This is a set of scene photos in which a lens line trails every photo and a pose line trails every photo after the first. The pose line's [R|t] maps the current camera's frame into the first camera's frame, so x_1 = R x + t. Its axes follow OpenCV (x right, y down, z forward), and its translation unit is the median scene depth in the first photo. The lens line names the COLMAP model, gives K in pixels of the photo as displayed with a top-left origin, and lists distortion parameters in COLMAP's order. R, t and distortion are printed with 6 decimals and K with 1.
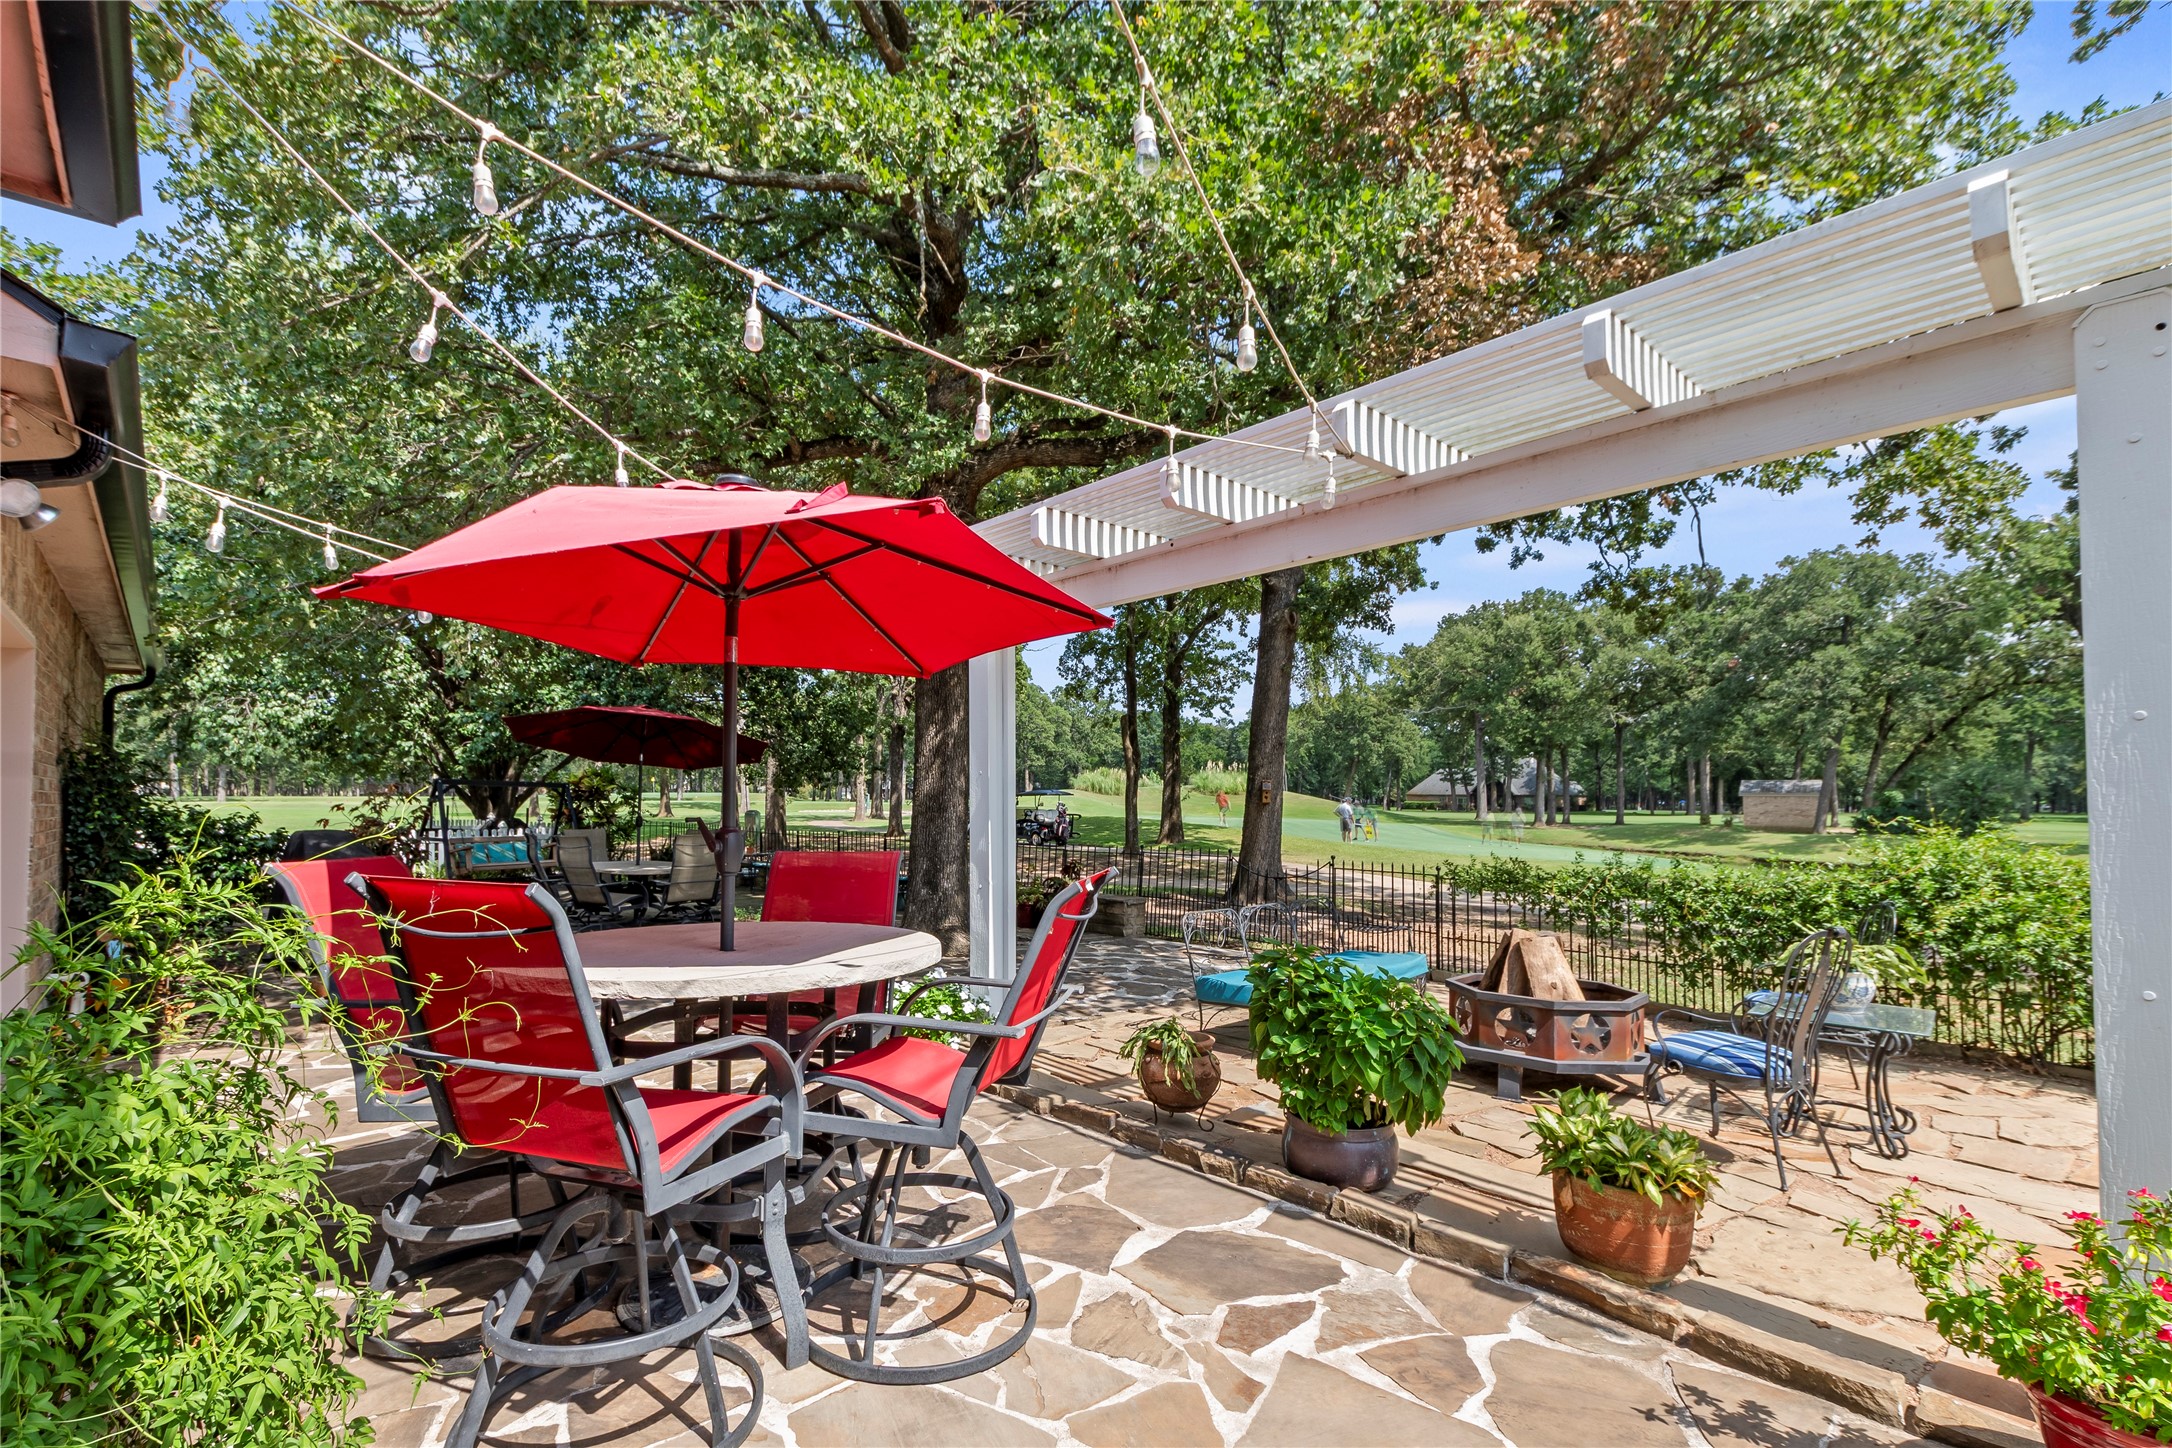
lens RADIAL K [[965.1, 0, 1025.9], [0, 965.1, 763.5], [0, 0, 1]] dist [-0.001036, -0.000295]
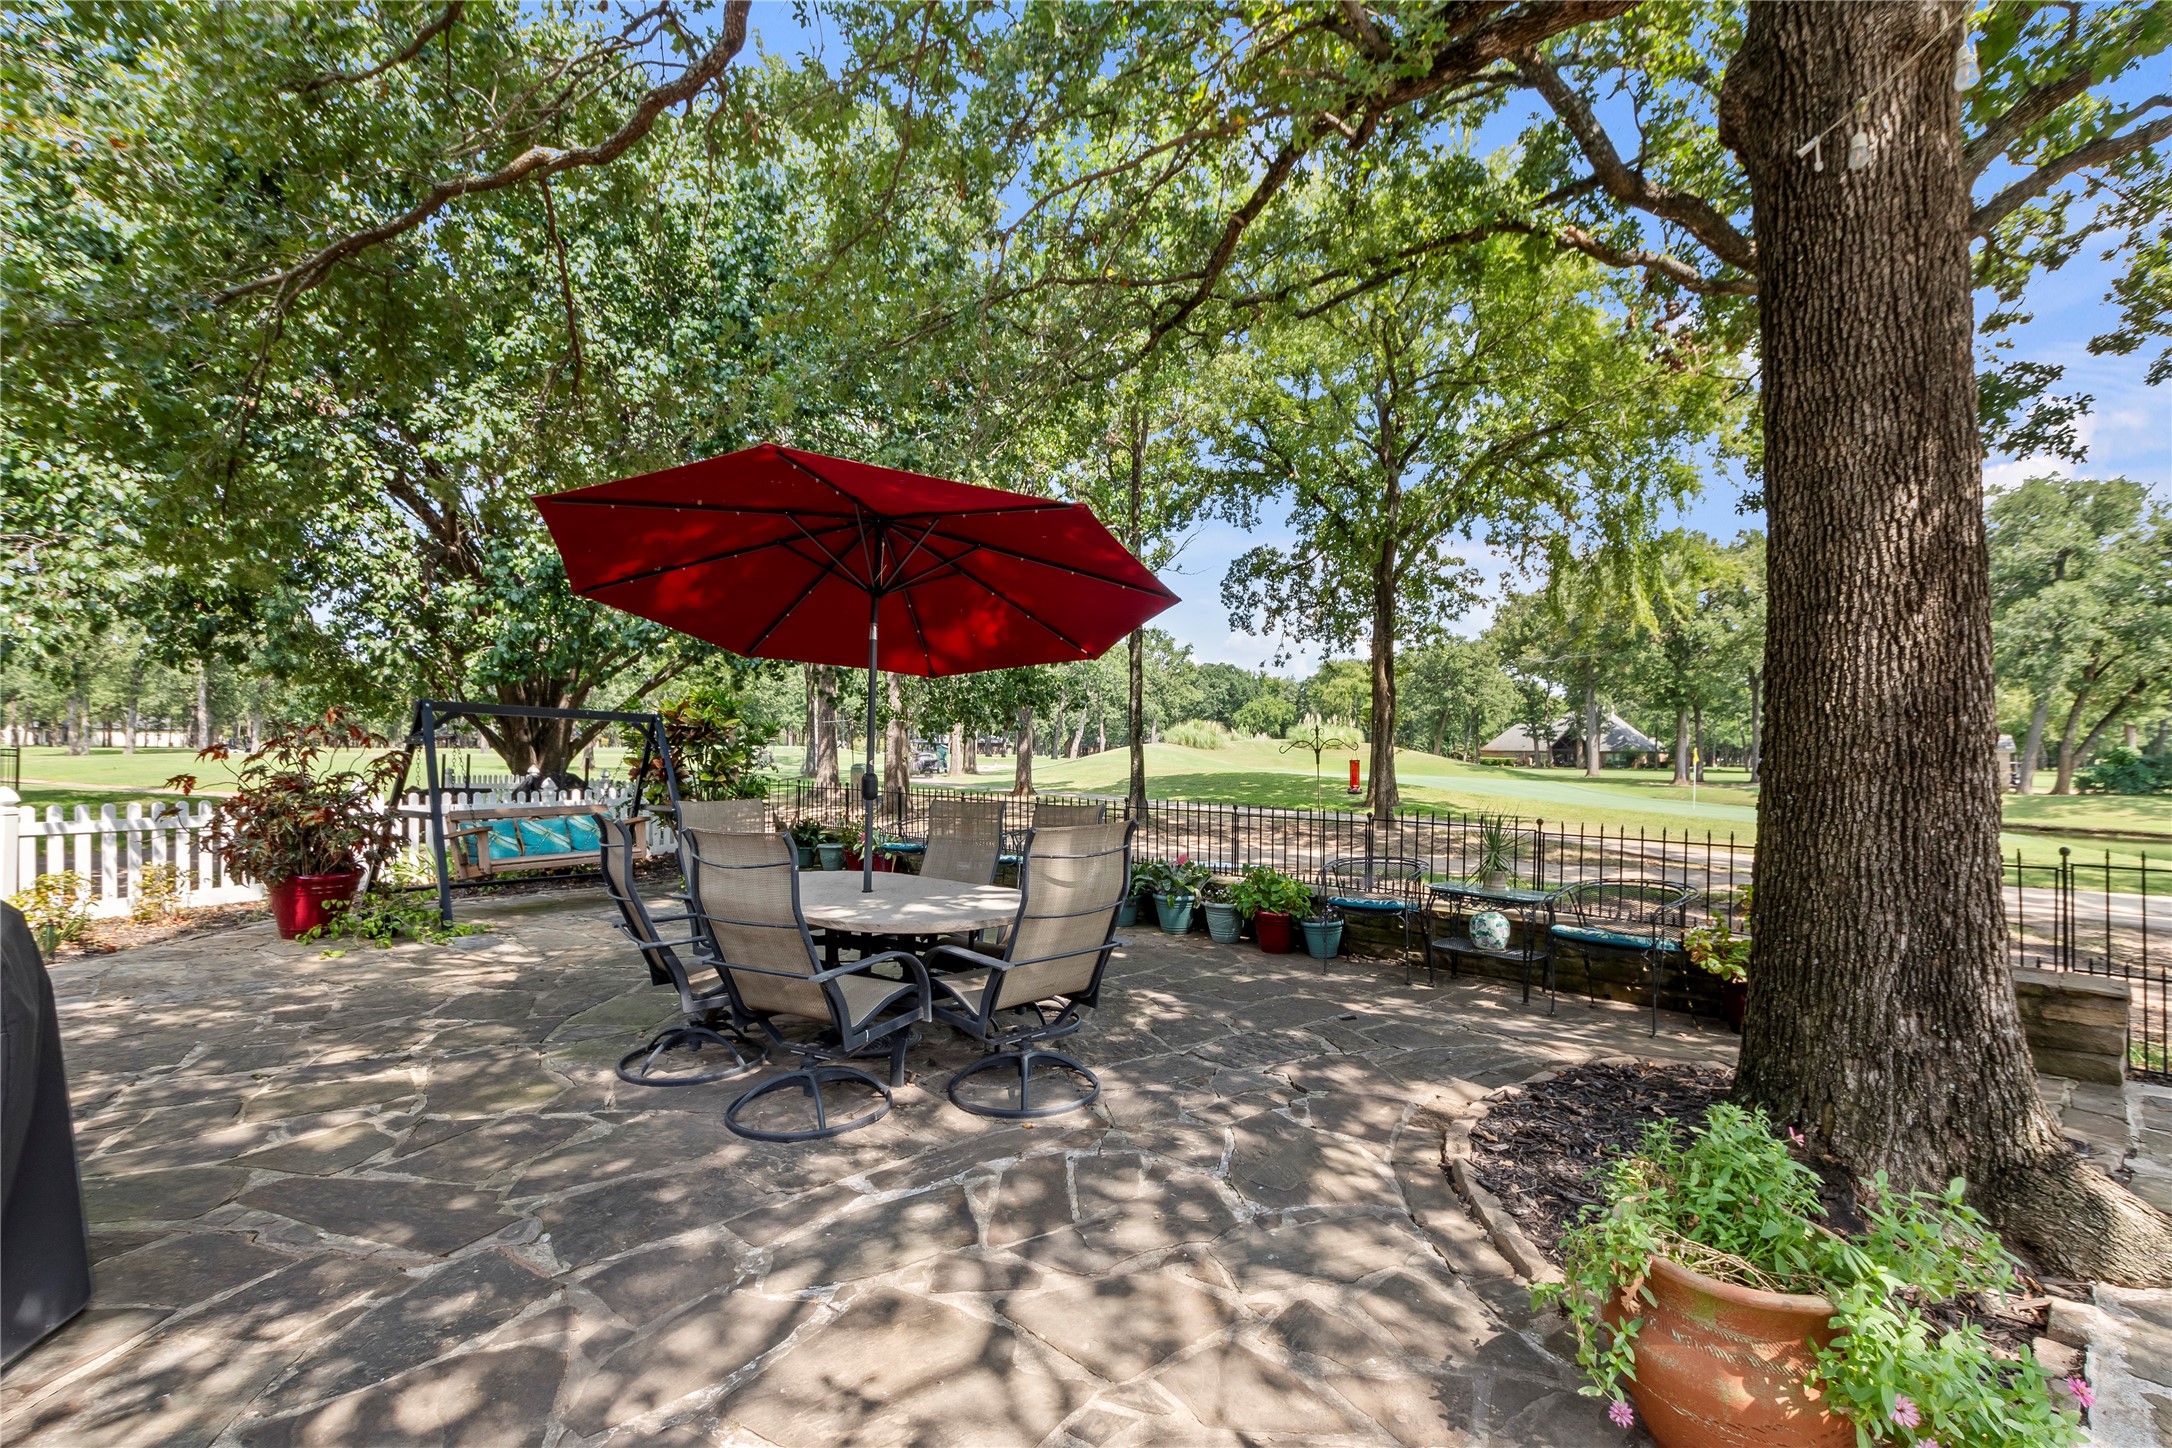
lens RADIAL K [[945.9, 0, 1080.2], [0, 945.9, 734.9], [0, 0, 1]] dist [0.000531, -0.000638]
pose [[0.999917, 0.003018, 0.012489, -0.100122], [-0.003214, 0.999872, 0.015652, 0.010134], [-0.012441, -0.015690, 0.999800, 0.186559]]
